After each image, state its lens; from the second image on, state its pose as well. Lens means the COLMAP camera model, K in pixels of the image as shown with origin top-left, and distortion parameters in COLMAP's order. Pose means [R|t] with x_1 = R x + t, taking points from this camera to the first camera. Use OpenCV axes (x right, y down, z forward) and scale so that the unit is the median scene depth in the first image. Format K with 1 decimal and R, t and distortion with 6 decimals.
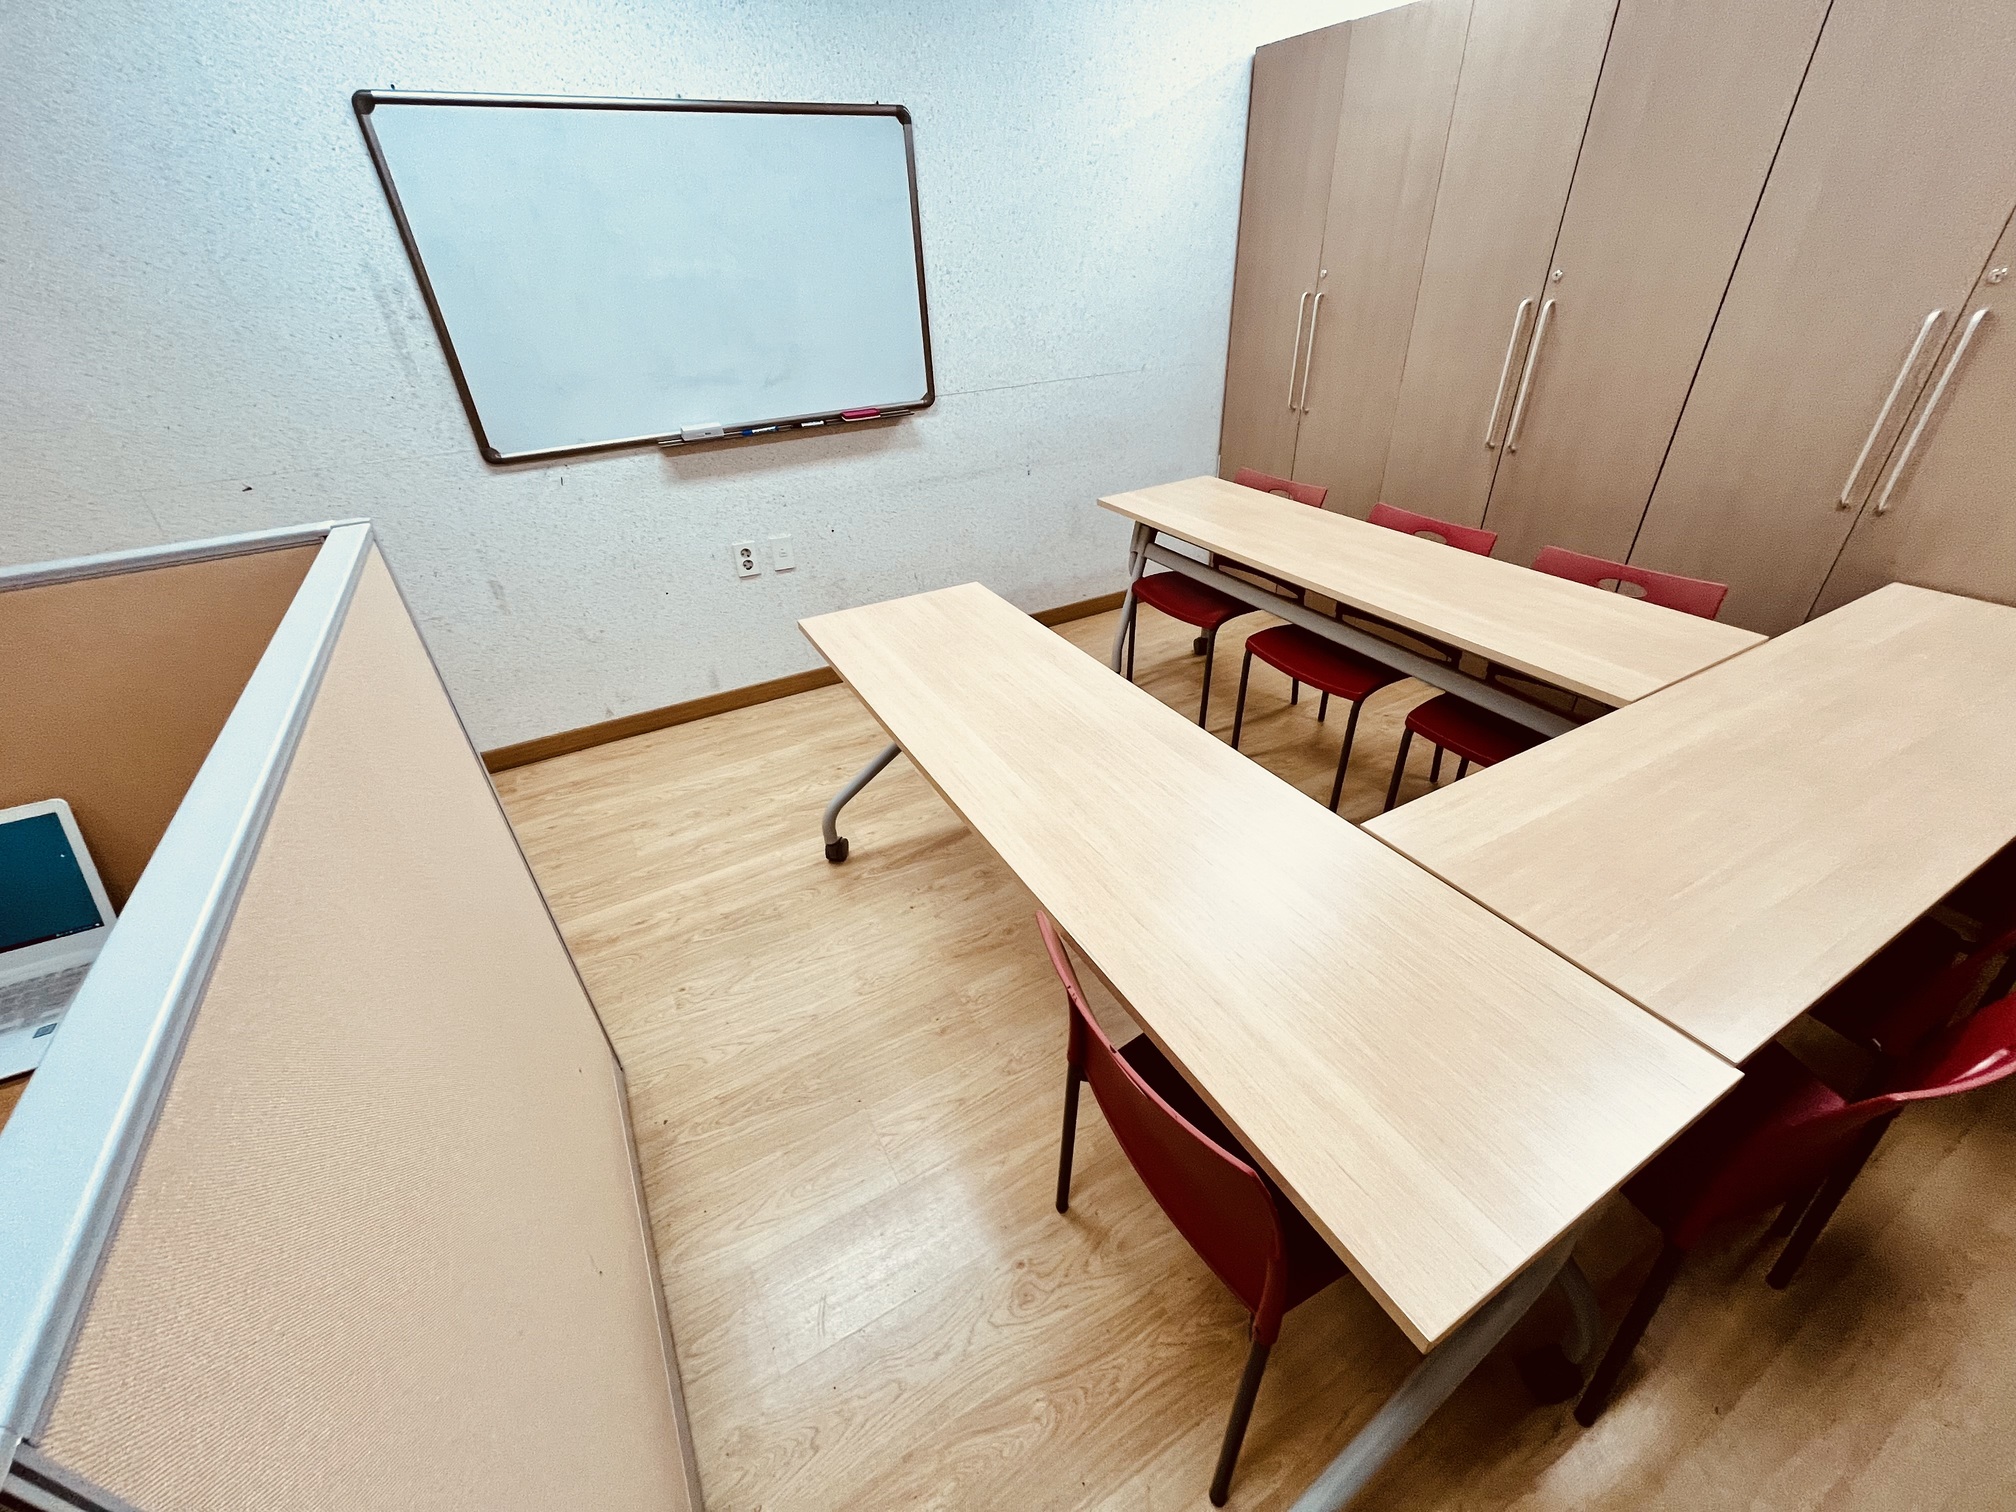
lens RADIAL K [[809.1, 0, 1010.0], [0, 809.1, 750.7], [0, 0, 1]] dist [-0.000371, -0.000711]
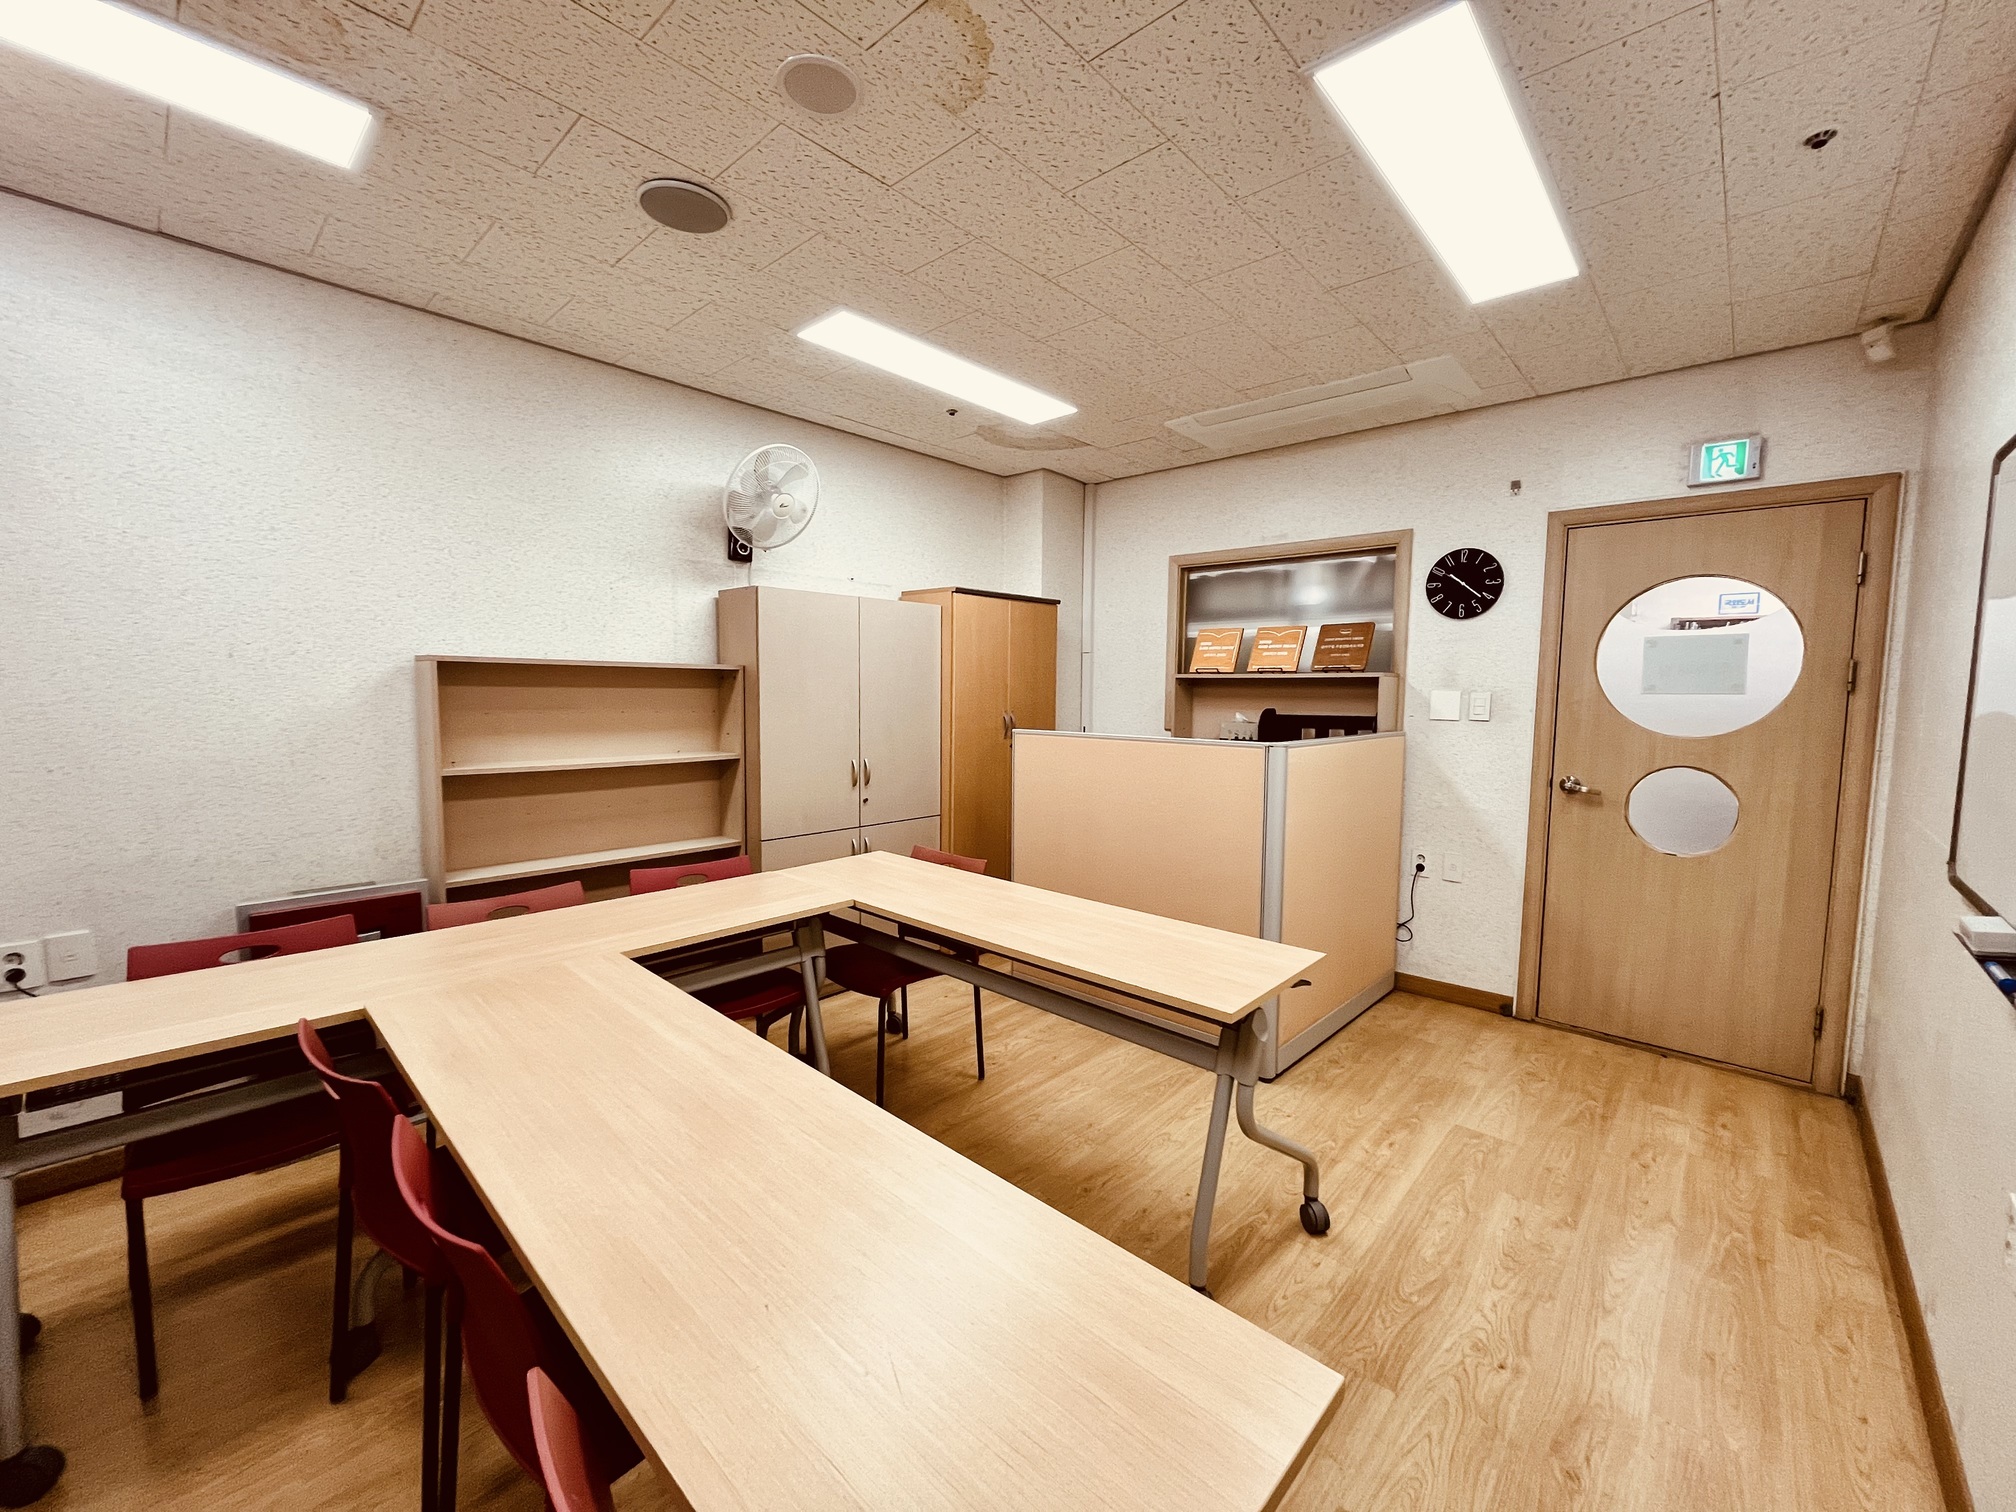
lens RADIAL K [[809.1, 0, 1011.3], [0, 809.1, 753.5], [0, 0, 1]] dist [-0.000371, -0.000711]
pose [[-0.948834, 0.056628, -0.310656, 0.368897], [-0.141999, 0.802194, 0.579932, -0.797595], [0.282047, 0.594372, -0.753108, 1.338721]]
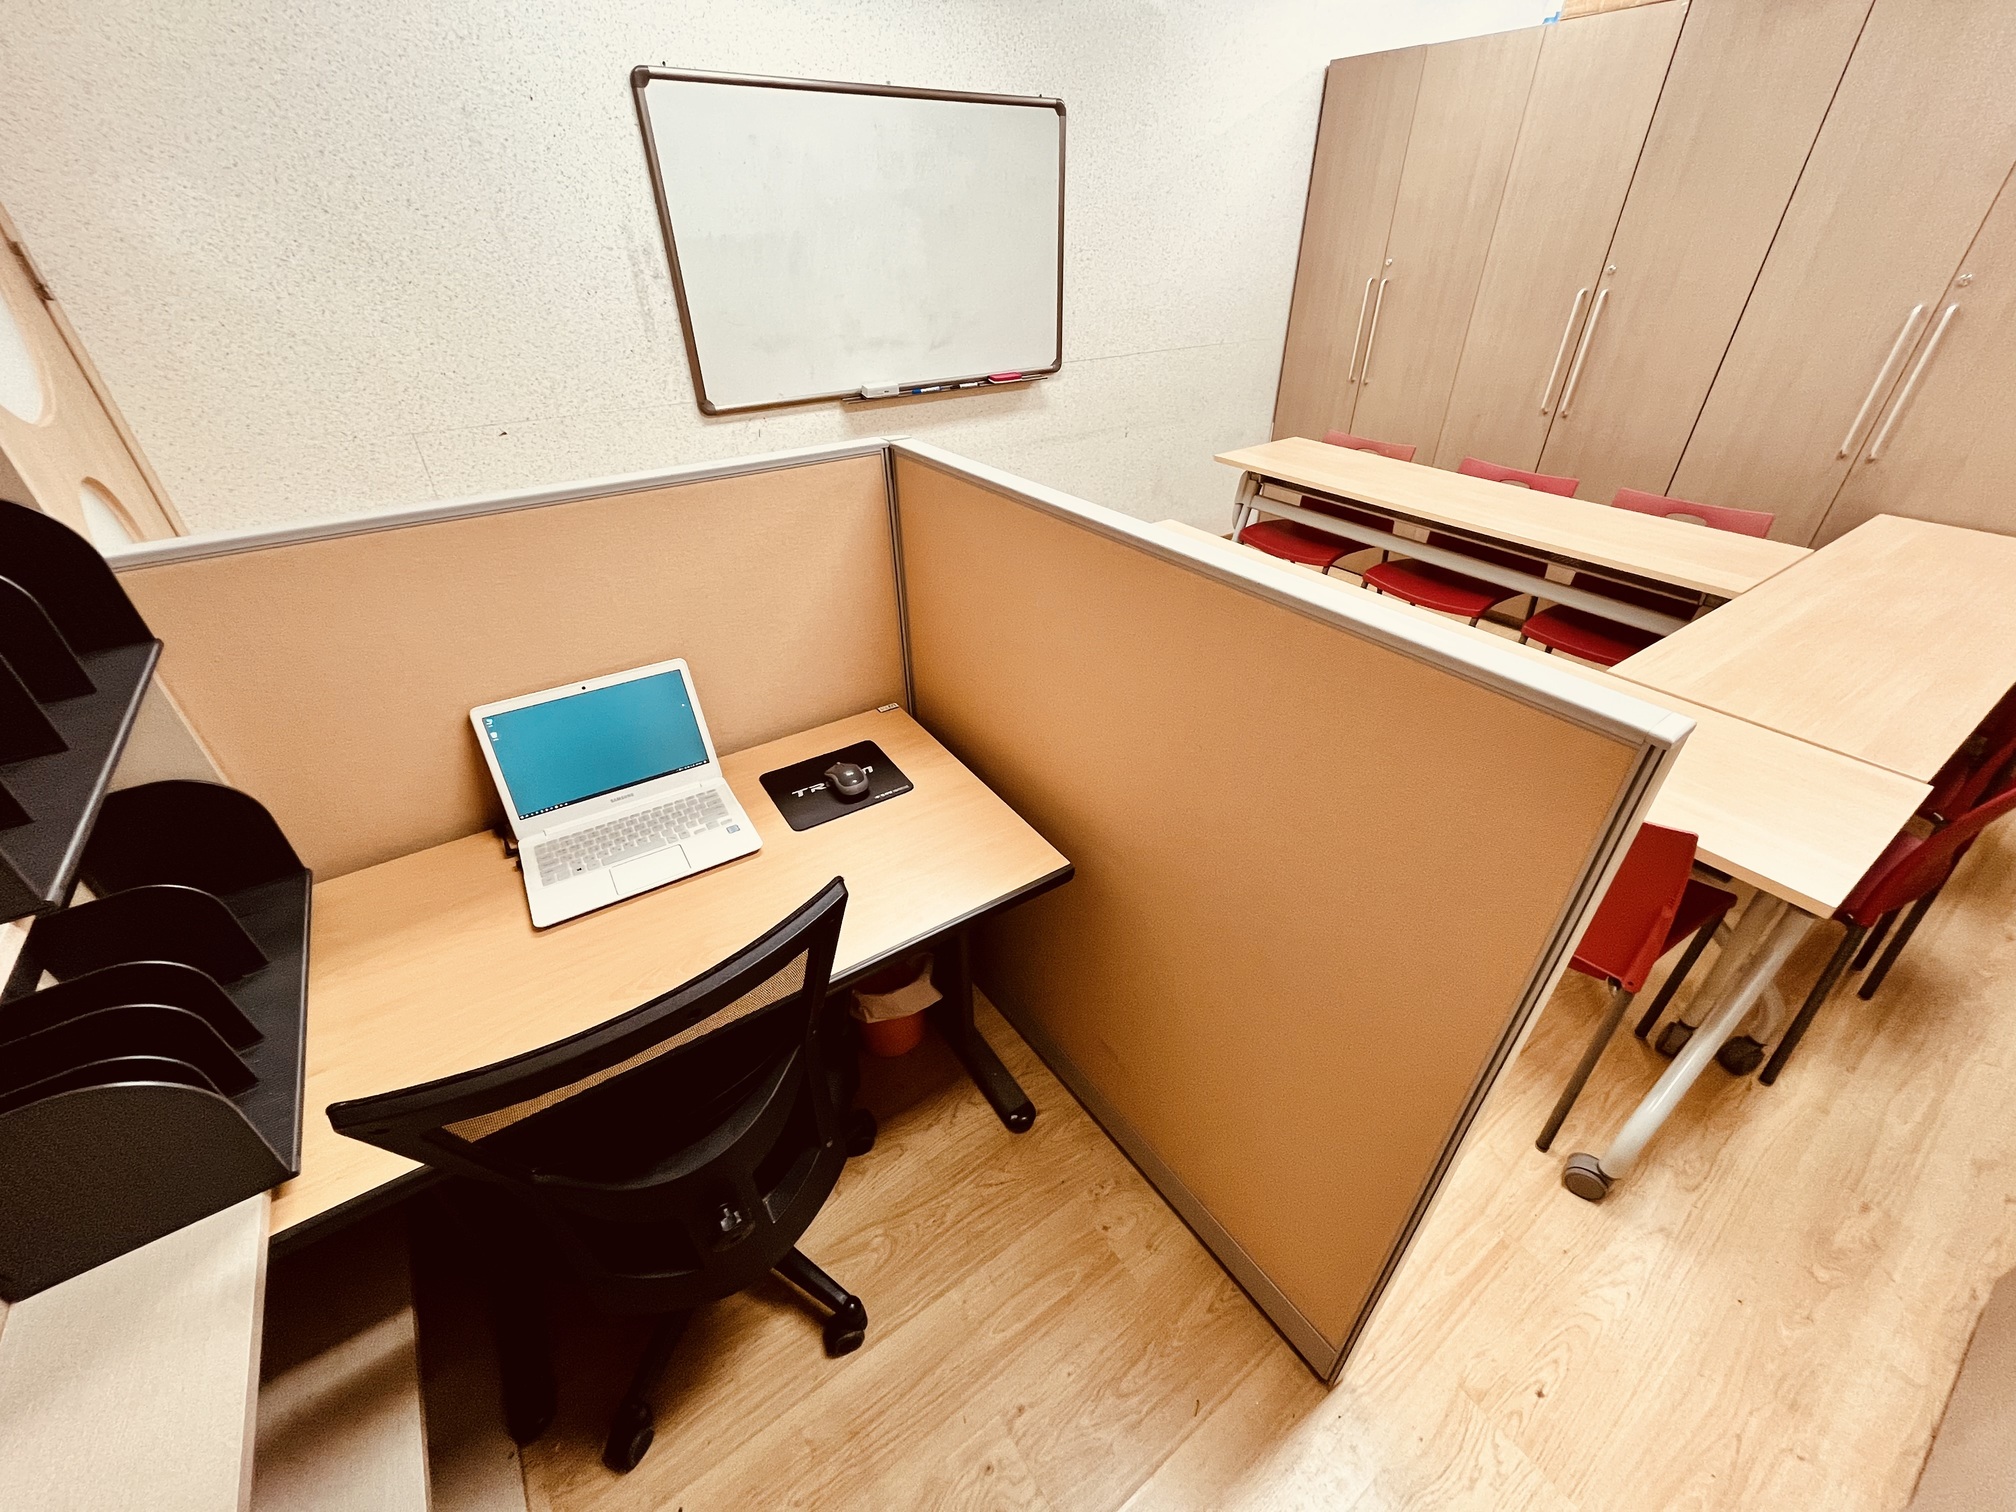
lens RADIAL K [[809.1, 0, 1011.0], [0, 809.1, 750.2], [0, 0, 1]] dist [-0.000371, -0.000711]
pose [[0.994239, -0.030744, 0.102679, -0.391461], [0.028823, 0.999382, 0.020141, 0.092479], [-0.103234, -0.017065, 0.994511, -0.142357]]
